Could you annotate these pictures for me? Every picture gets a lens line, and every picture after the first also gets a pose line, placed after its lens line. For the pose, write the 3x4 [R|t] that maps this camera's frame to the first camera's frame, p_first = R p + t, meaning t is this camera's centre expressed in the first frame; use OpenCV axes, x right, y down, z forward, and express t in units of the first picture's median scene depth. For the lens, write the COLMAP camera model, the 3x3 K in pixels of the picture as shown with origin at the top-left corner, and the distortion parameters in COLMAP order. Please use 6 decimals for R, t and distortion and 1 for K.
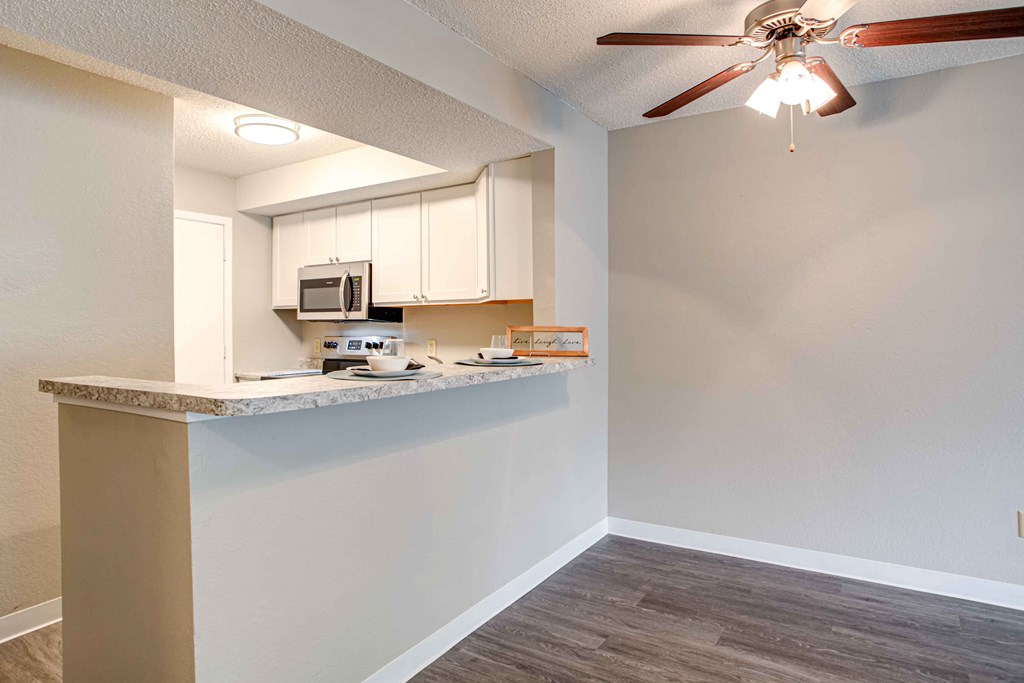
lens RADIAL K [[601.8, 0, 512.0], [0, 601.8, 341.5], [0, 0, 1]] dist [-0.033078, 0.003343]
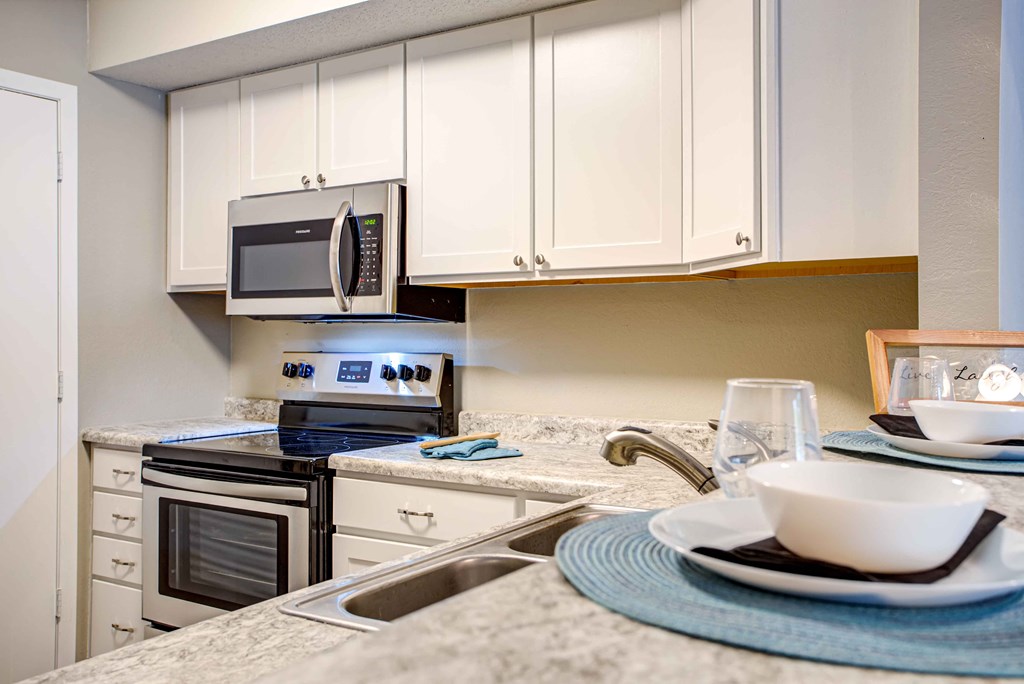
lens RADIAL K [[916.3, 0, 512.0], [0, 916.3, 342.0], [0, 0, 1]] dist [-0.009050, 0.151895]
pose [[0.999989, 0.002919, 0.003590, -0.156073], [-0.002869, 0.999899, -0.013910, -0.007511], [-0.003630, 0.013899, 0.999897, 0.331194]]
